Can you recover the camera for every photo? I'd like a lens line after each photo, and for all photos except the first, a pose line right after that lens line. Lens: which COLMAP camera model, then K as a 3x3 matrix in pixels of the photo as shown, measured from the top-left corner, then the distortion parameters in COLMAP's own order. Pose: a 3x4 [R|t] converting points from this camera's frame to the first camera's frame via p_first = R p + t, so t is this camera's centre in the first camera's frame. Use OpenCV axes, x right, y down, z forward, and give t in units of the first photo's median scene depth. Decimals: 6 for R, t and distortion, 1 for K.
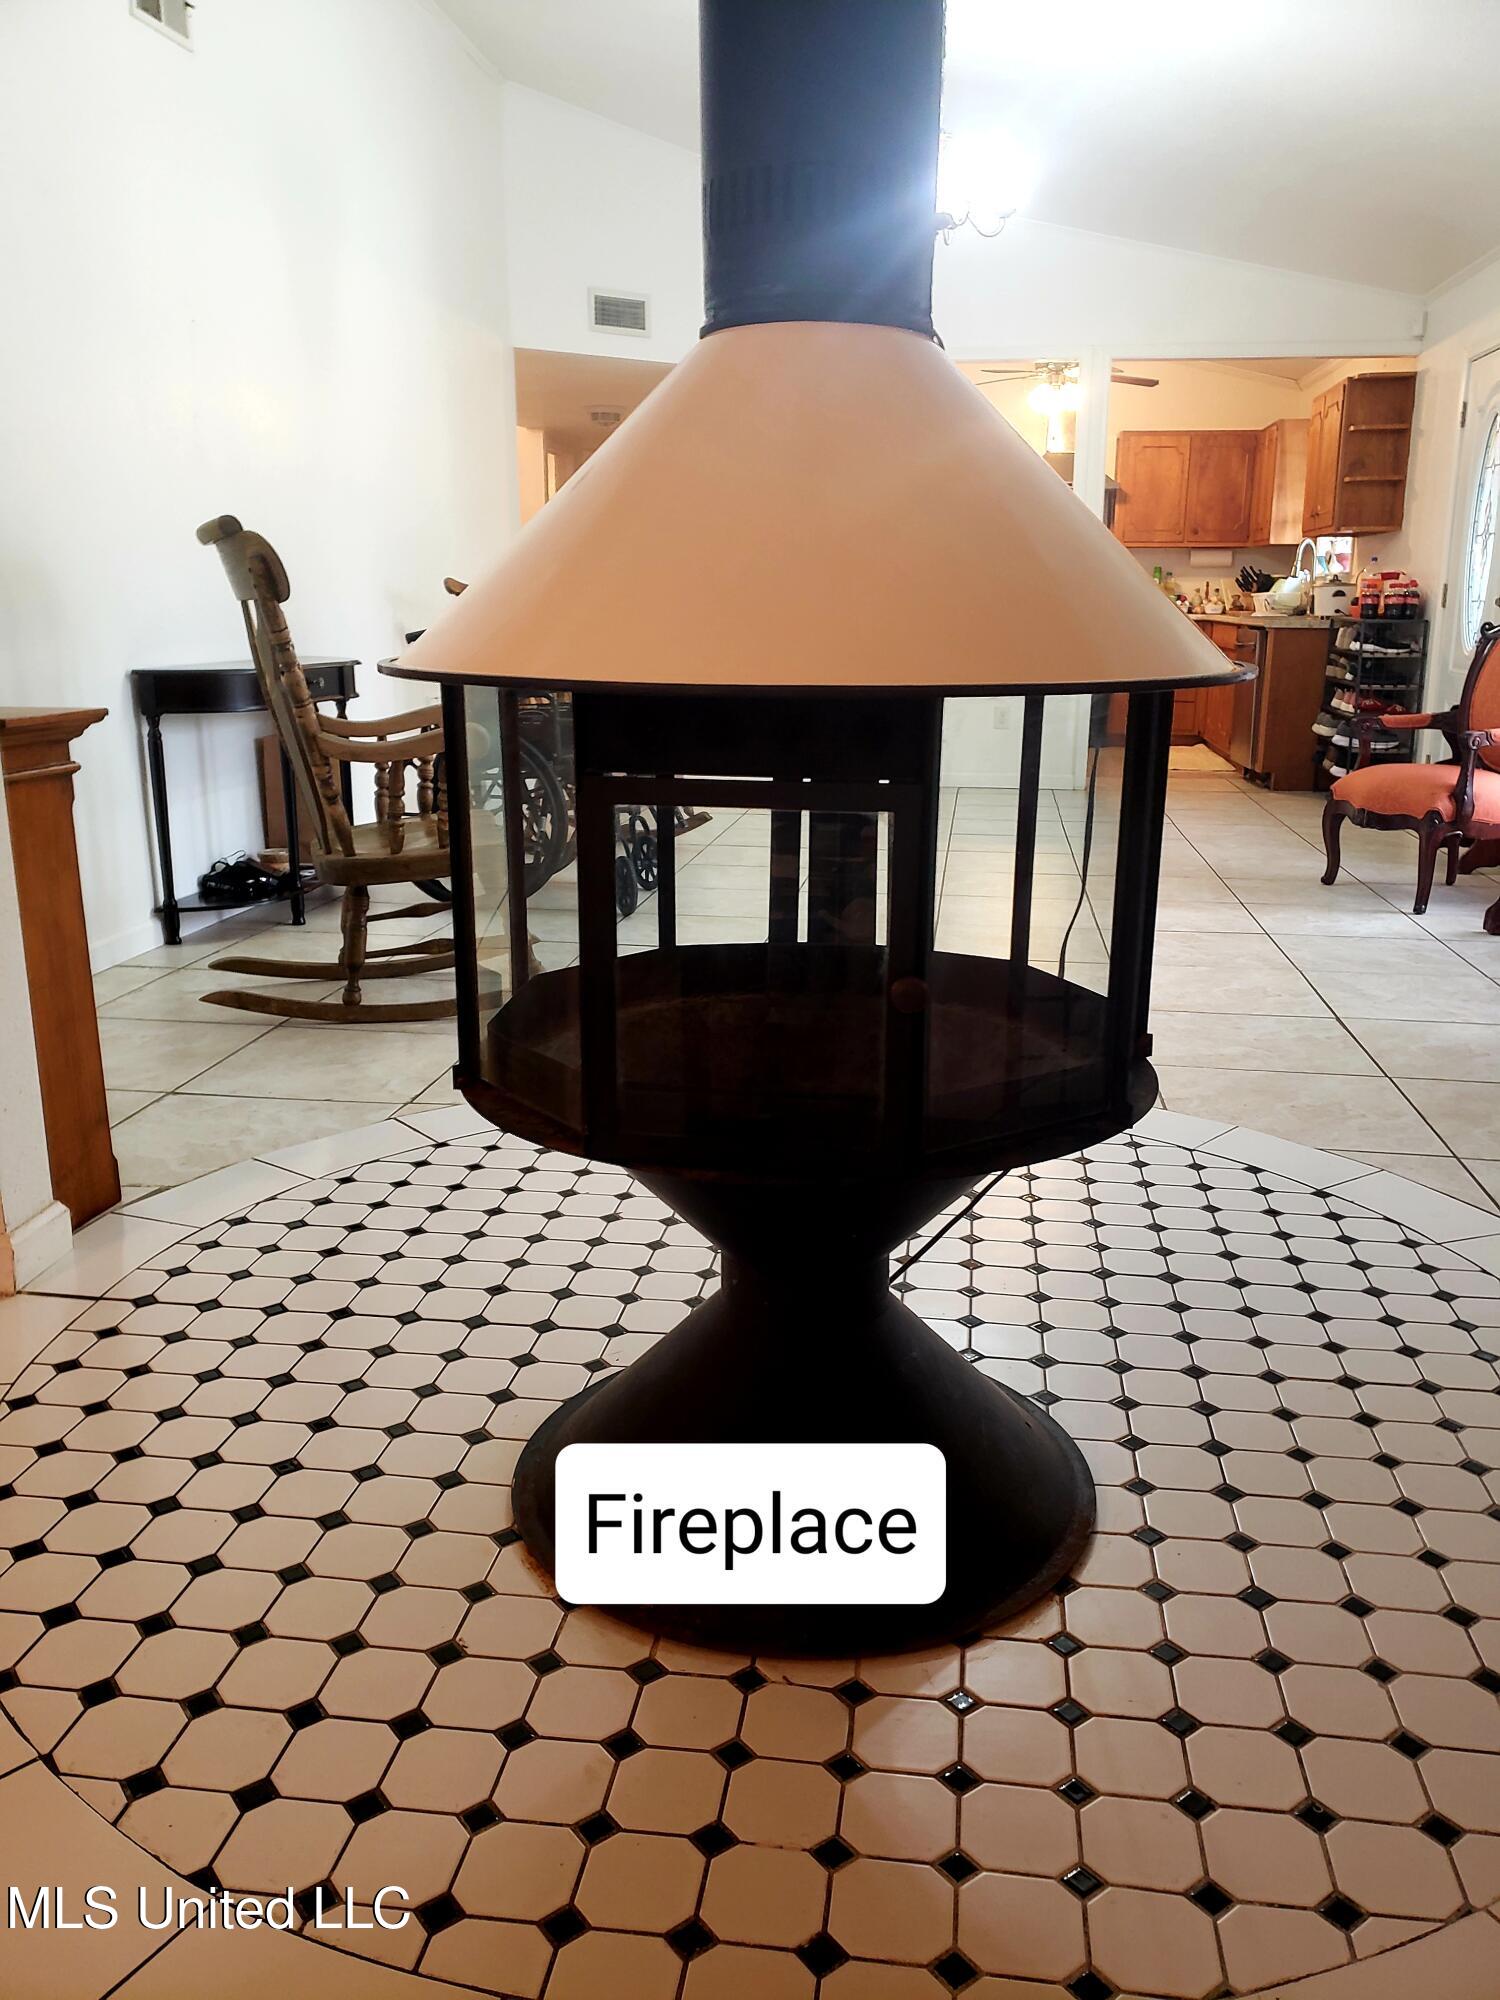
lens RADIAL K [[1554.5, 0, 750.0], [0, 1554.5, 1000.0], [0, 0, 1]] dist [-0.014091, 0.052683]
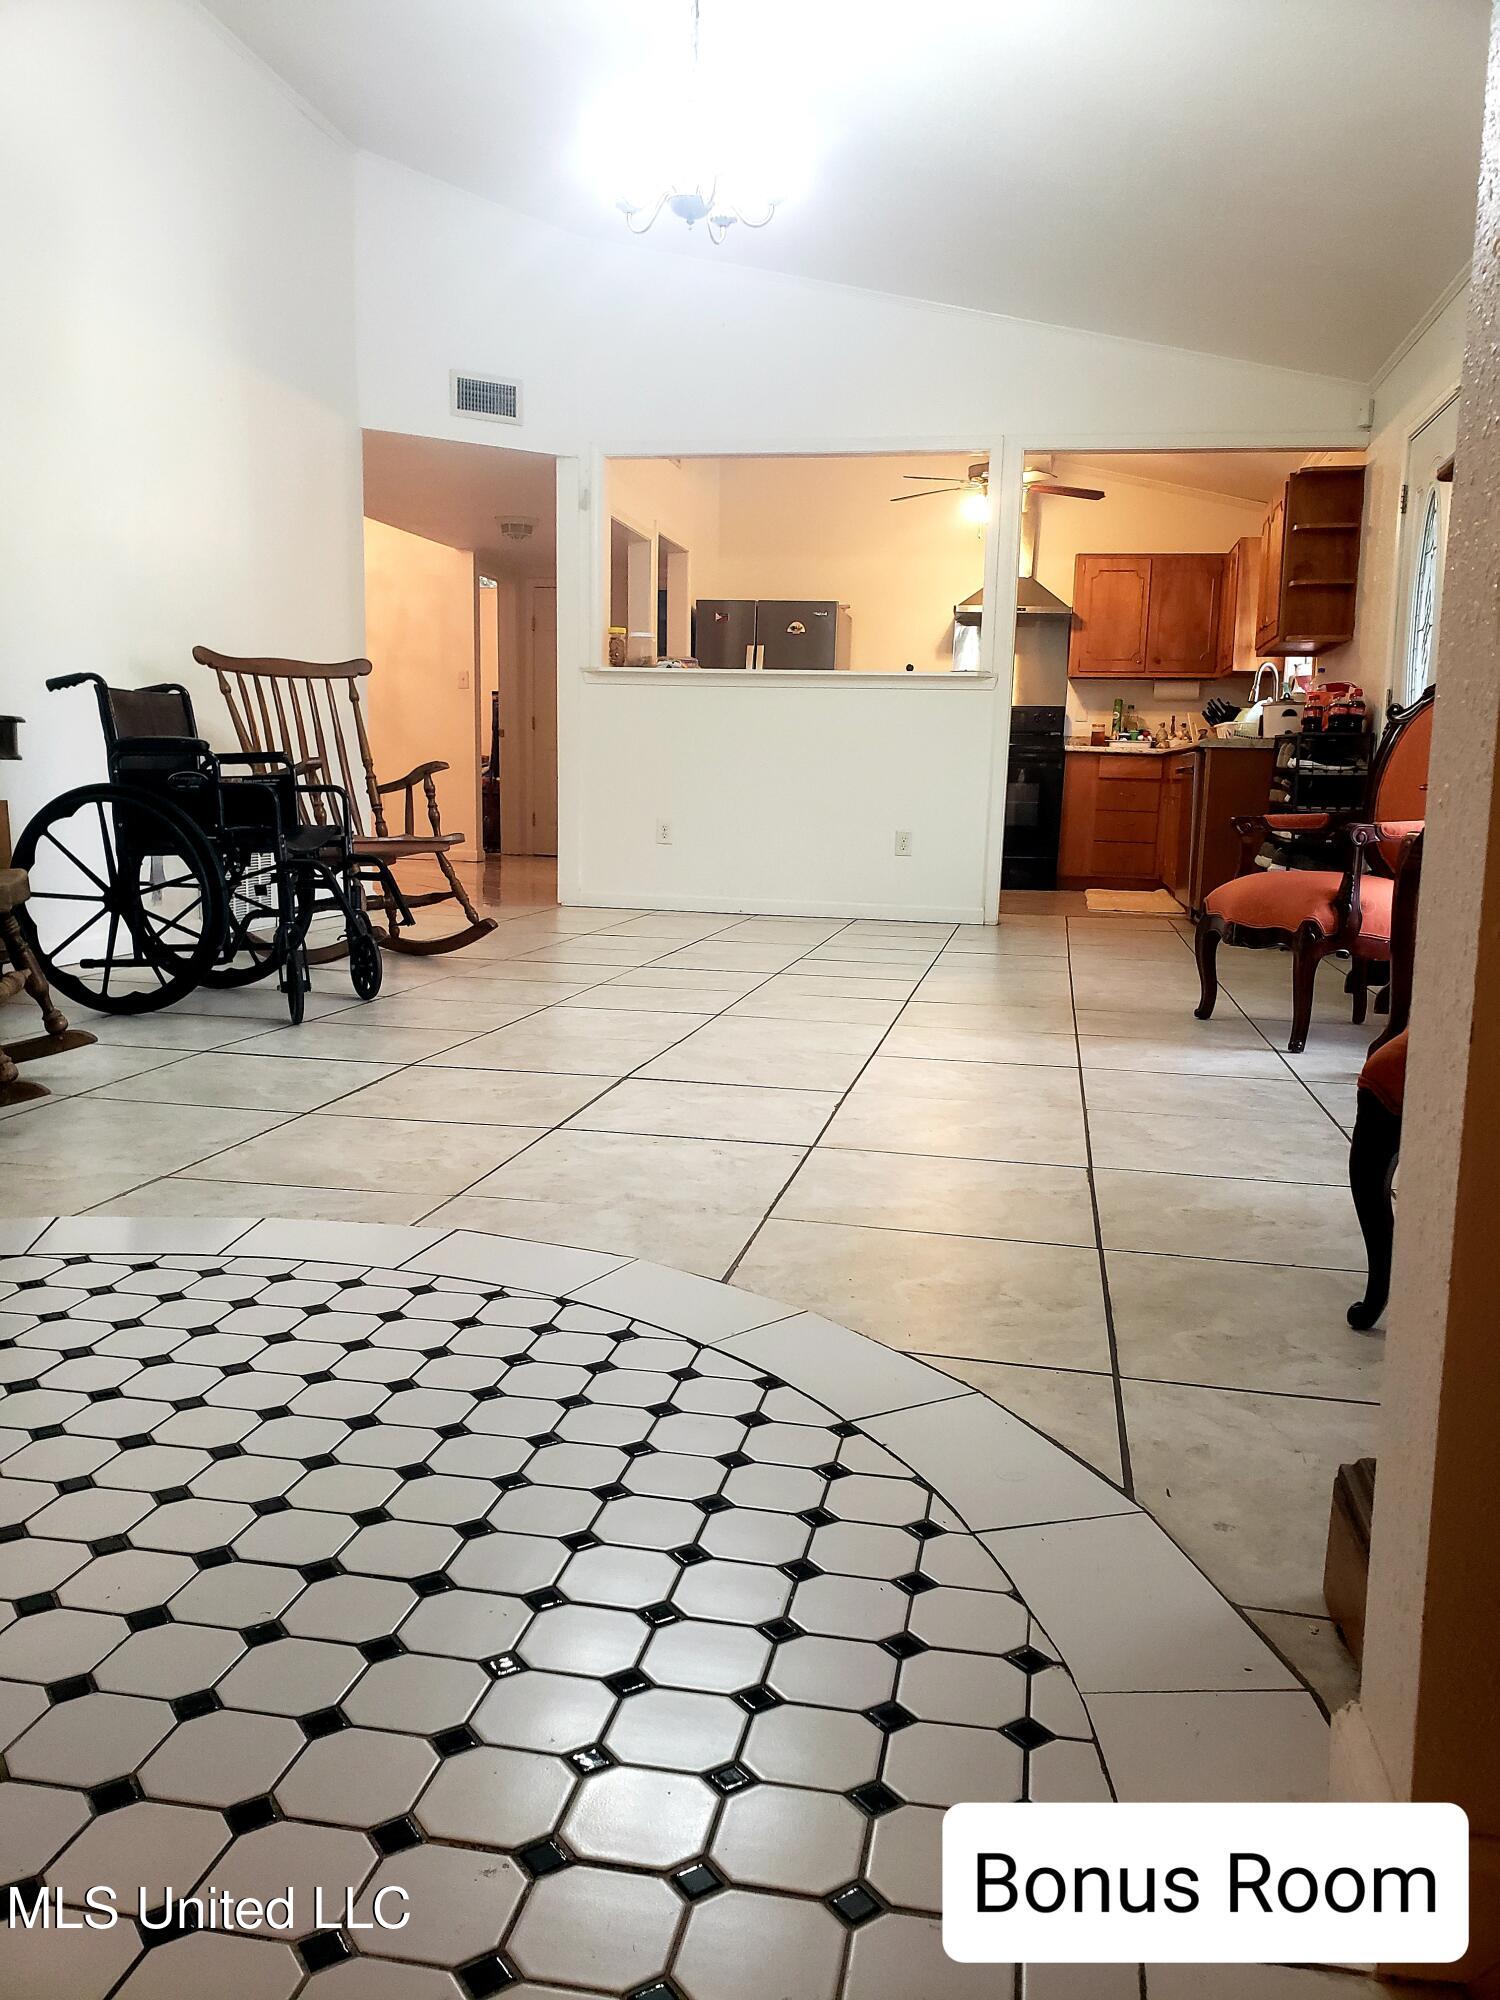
lens RADIAL K [[1546.7, 0, 750.0], [0, 1546.7, 1000.0], [0, 0, 1]] dist [0.076736, -0.125153]
pose [[0.998695, 0.025739, -0.044113, 0.125387], [-0.030488, 0.993397, -0.110602, 0.009379], [0.040975, 0.111803, 0.992885, 0.133296]]
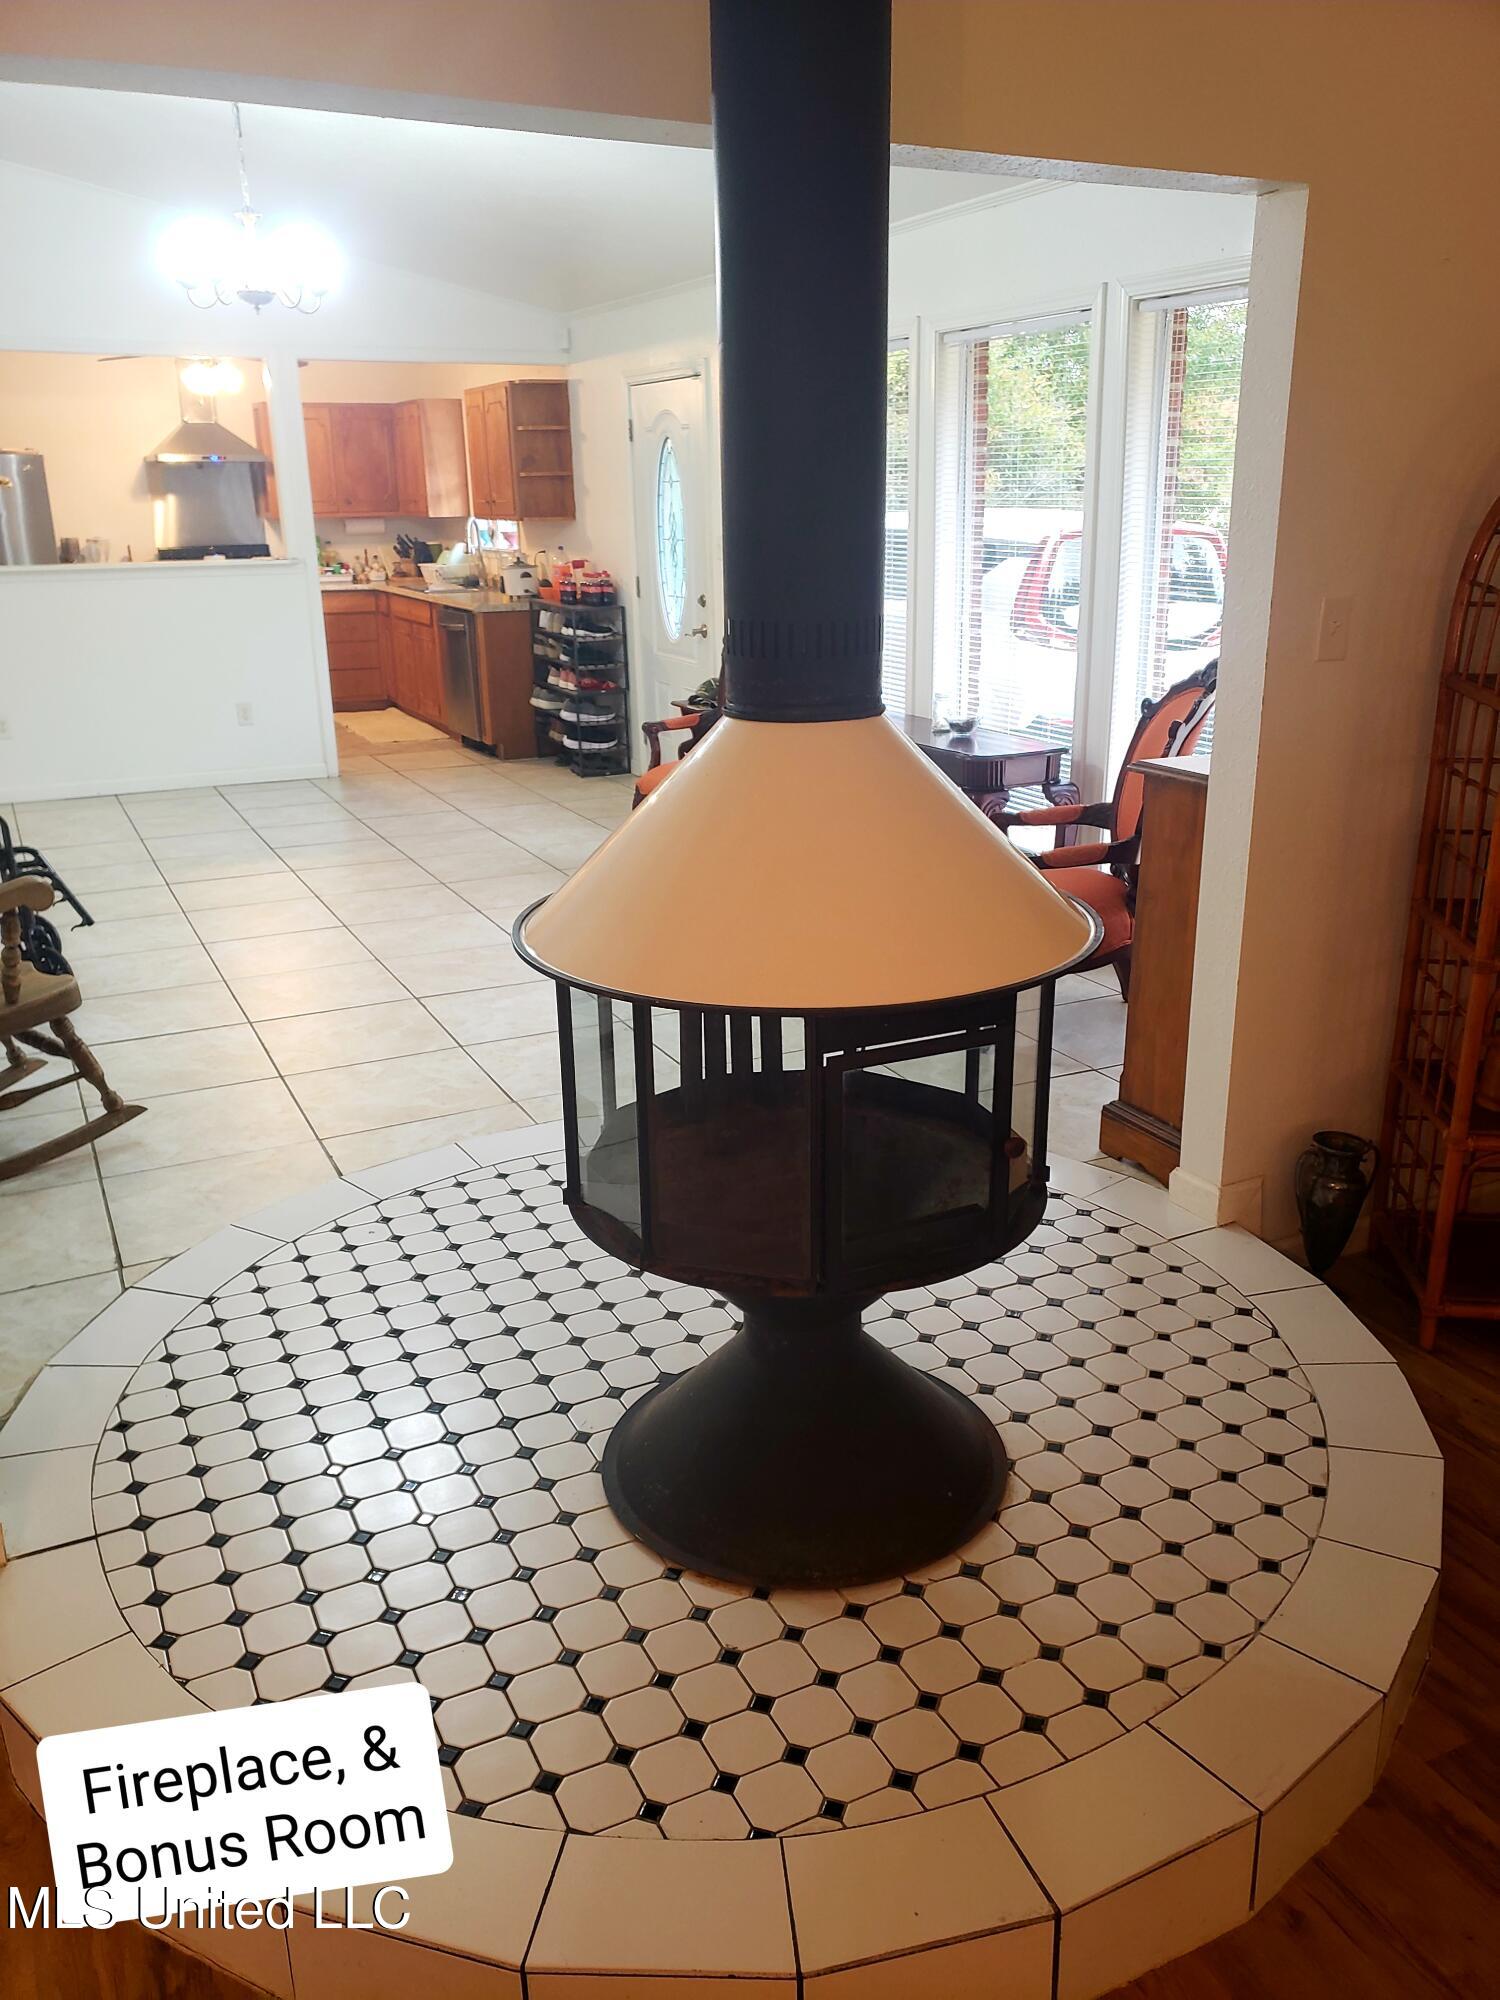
lens RADIAL K [[1602.6, 0, 750.0], [0, 1602.6, 1000.0], [0, 0, 1]] dist [0.007511, -0.002695]
pose [[0.824431, -0.185260, 0.534782, -0.167289], [0.155218, 0.982690, 0.101137, -0.060672], [-0.544261, -0.000372, 0.838916, -0.044970]]
